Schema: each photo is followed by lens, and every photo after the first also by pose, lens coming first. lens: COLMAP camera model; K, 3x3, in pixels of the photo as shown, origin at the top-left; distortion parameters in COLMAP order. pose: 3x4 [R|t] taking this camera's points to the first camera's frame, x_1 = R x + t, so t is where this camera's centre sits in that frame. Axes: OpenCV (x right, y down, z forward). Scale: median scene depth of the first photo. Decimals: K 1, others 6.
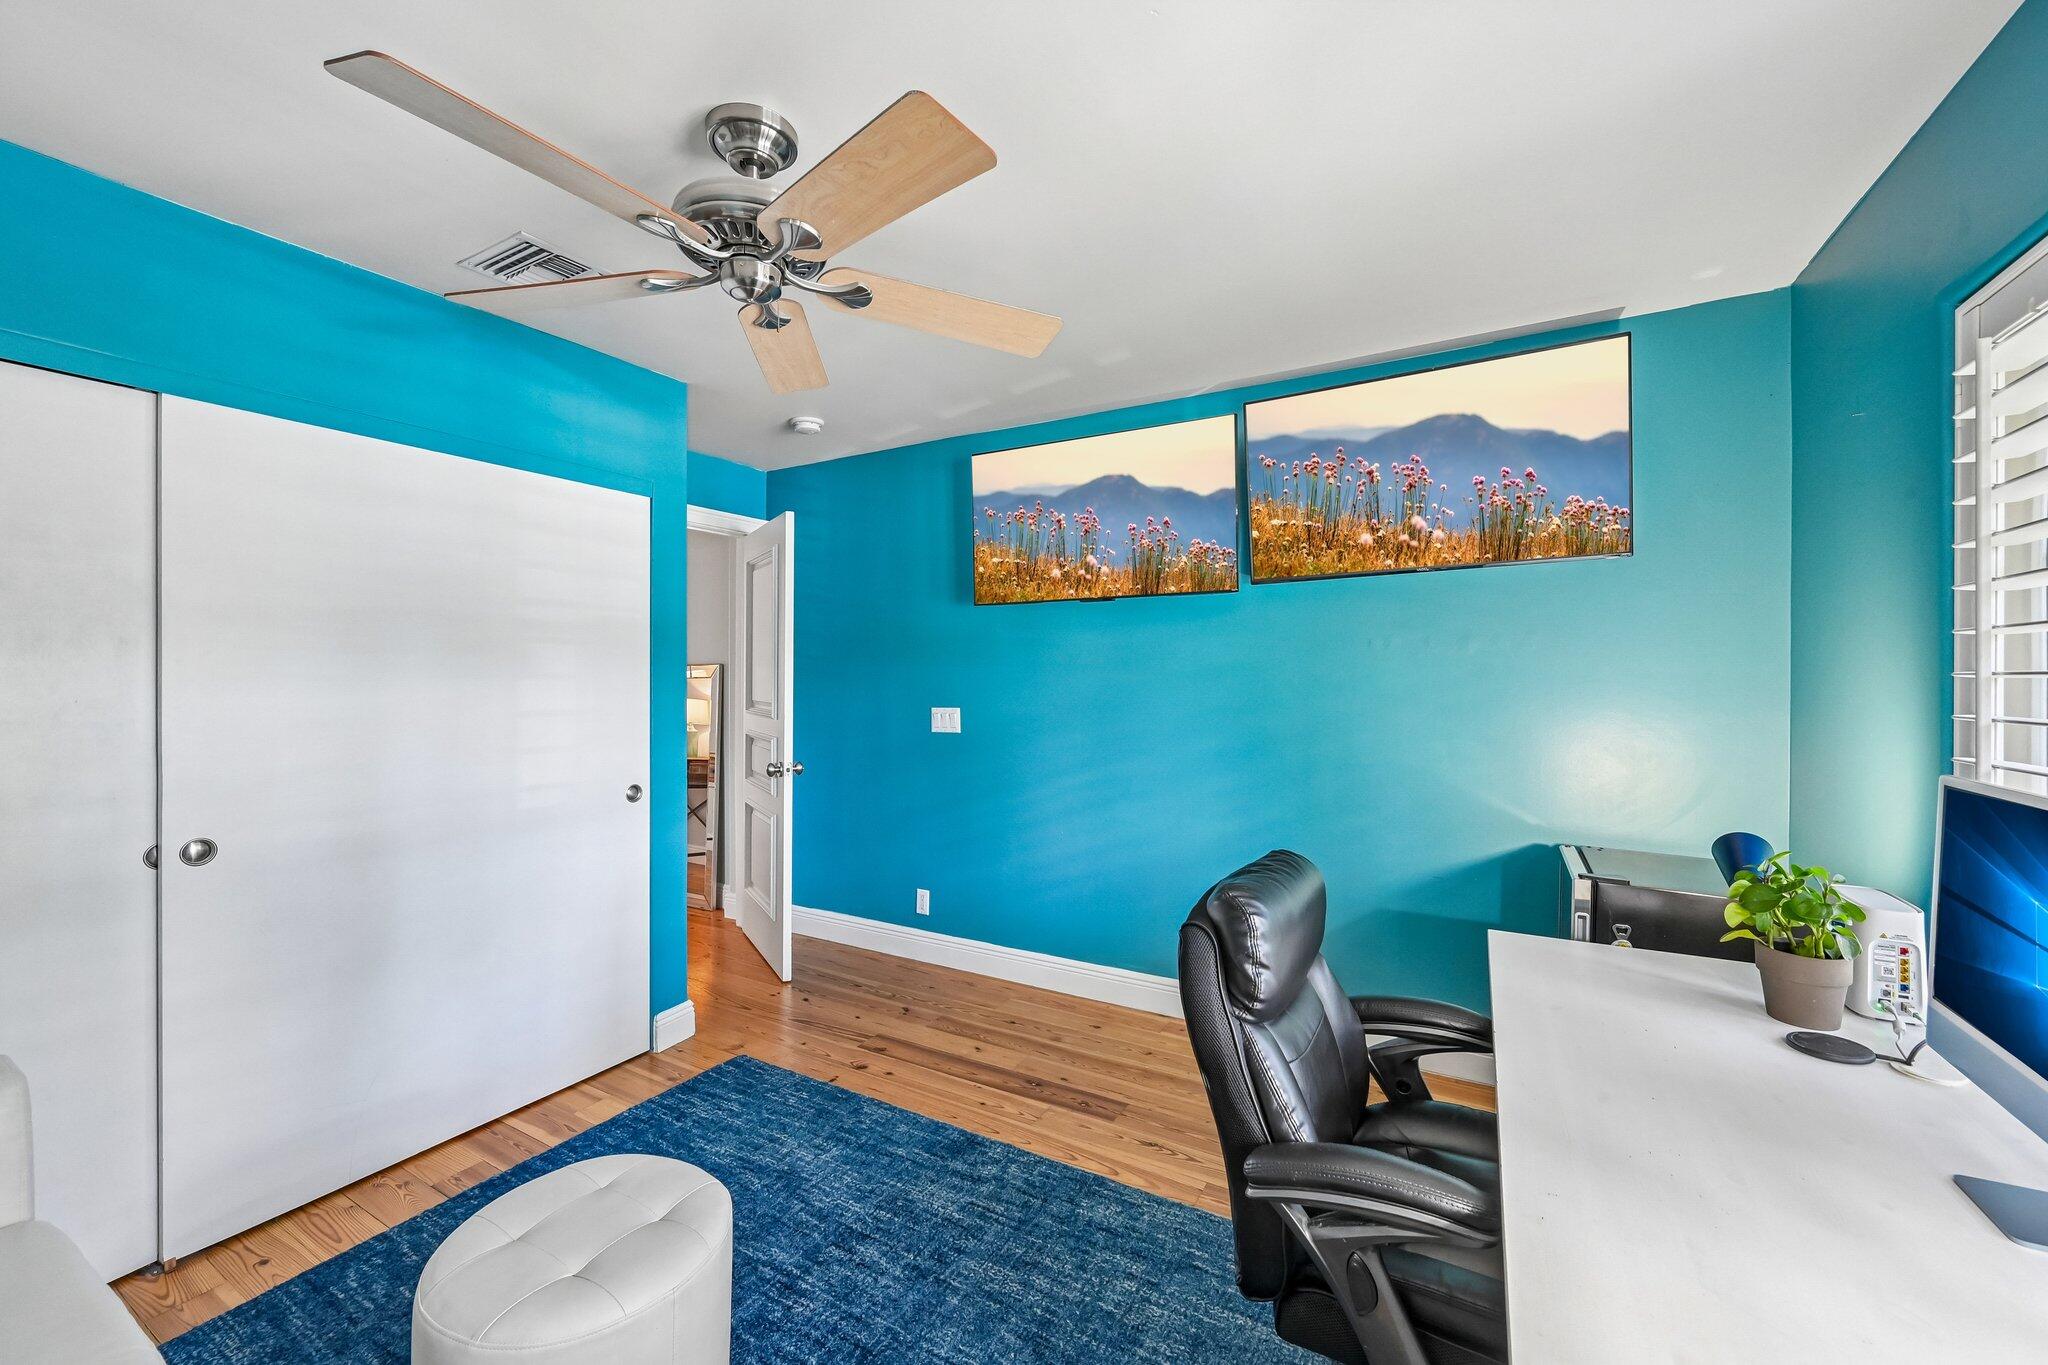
lens RADIAL K [[816.7, 0, 1024.4], [0, 816.7, 668.4], [0, 0, 1]] dist [-0.003347, -0.000321]
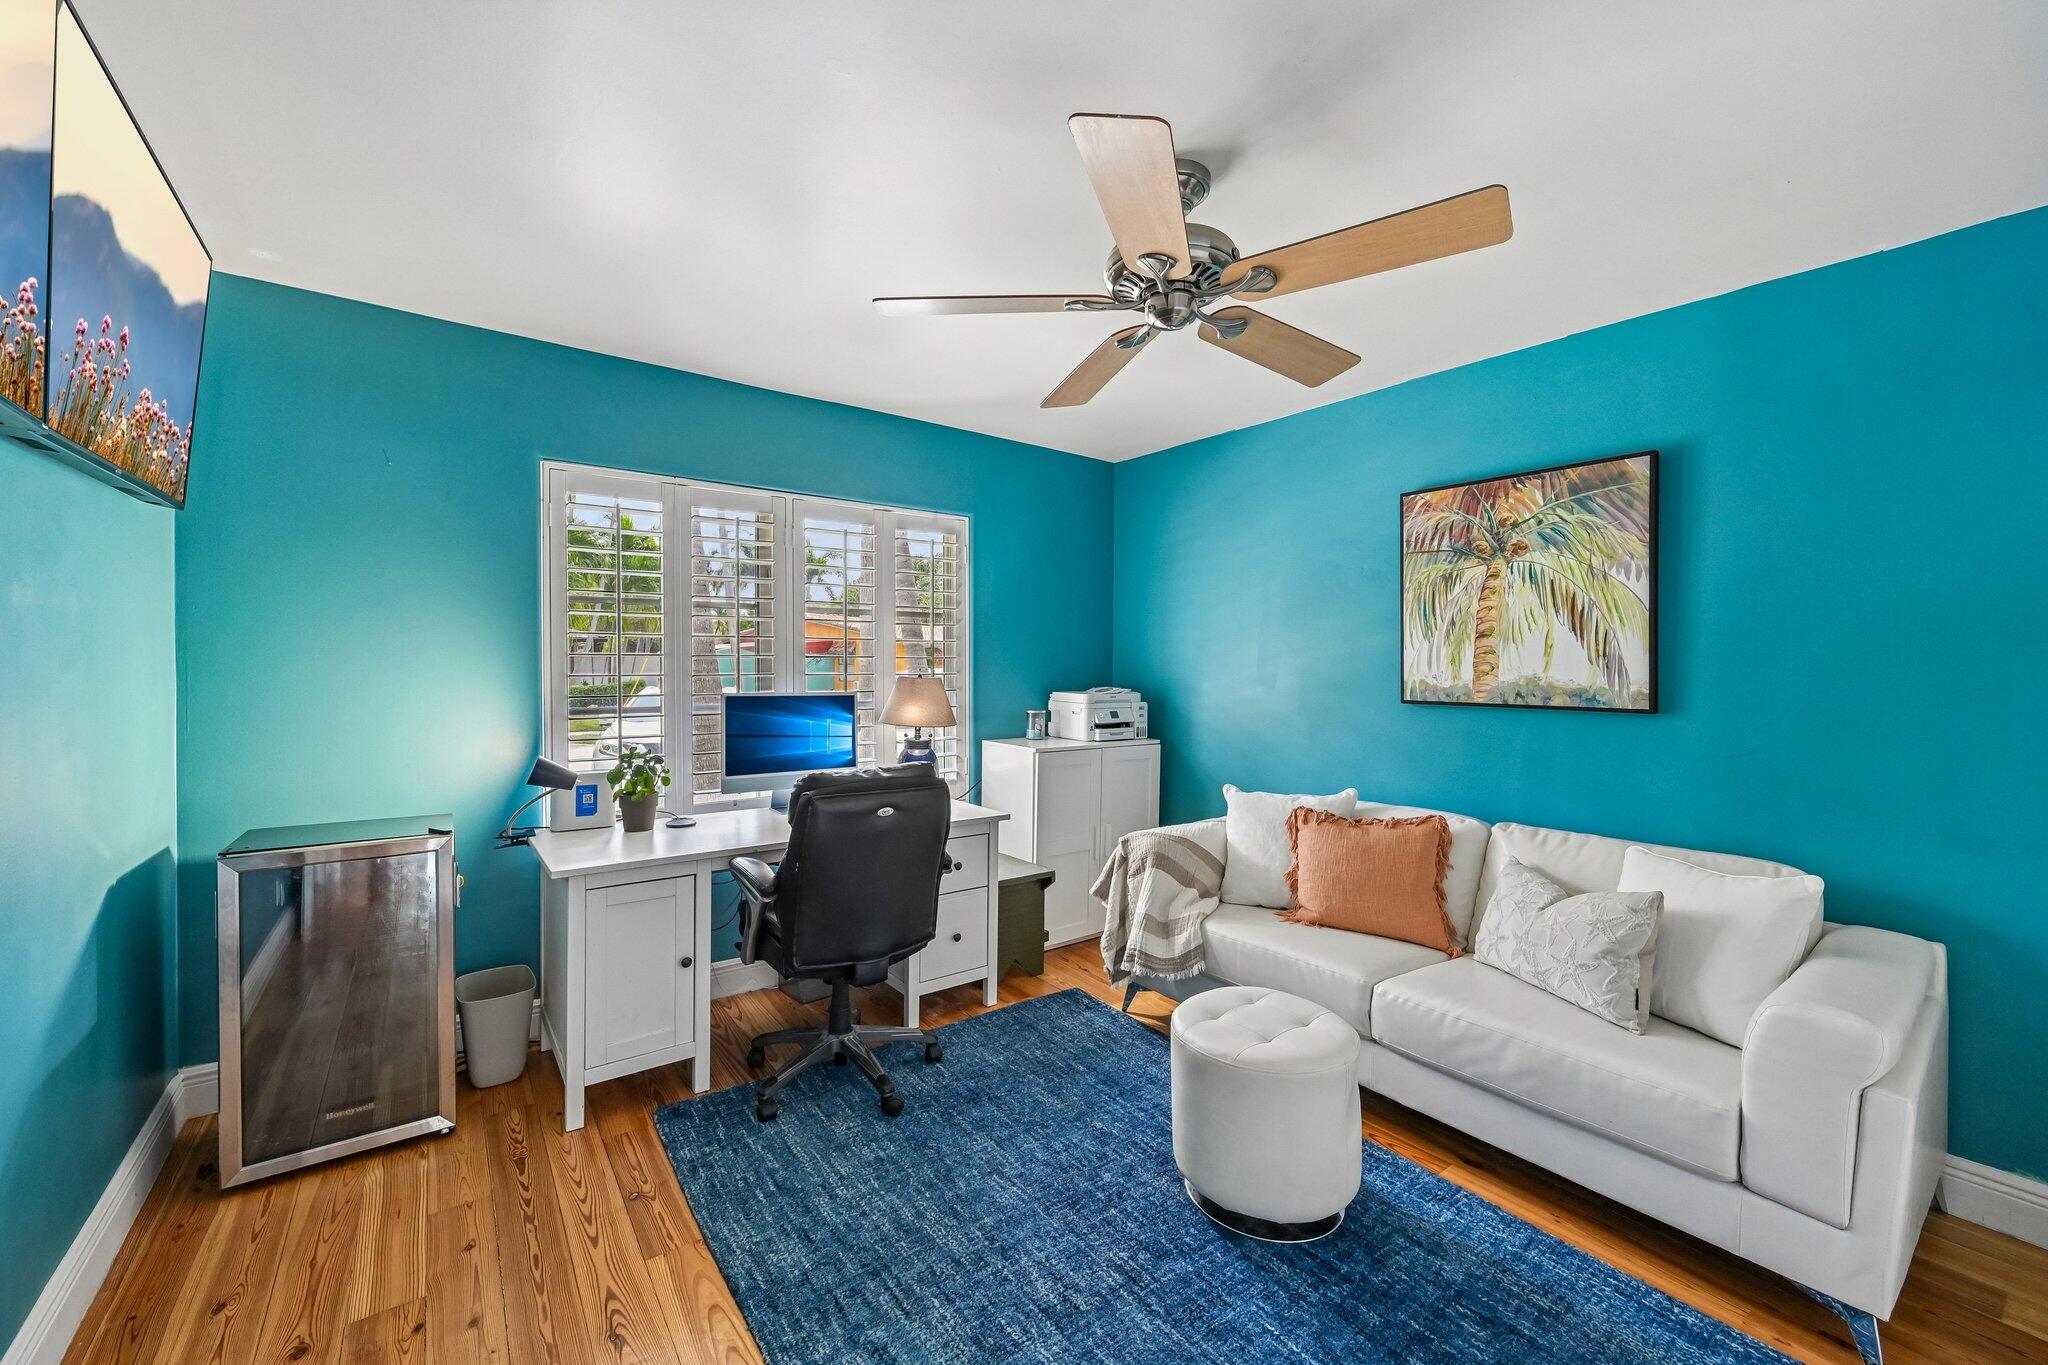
lens RADIAL K [[816.7, 0, 1024.4], [0, 816.7, 668.4], [0, 0, 1]] dist [-0.003347, -0.000321]
pose [[-0.913015, -0.006271, 0.407879, -0.546698], [-0.005594, 0.999980, 0.002851, 0.022348], [-0.407888, 0.000321, -0.913032, 1.878671]]
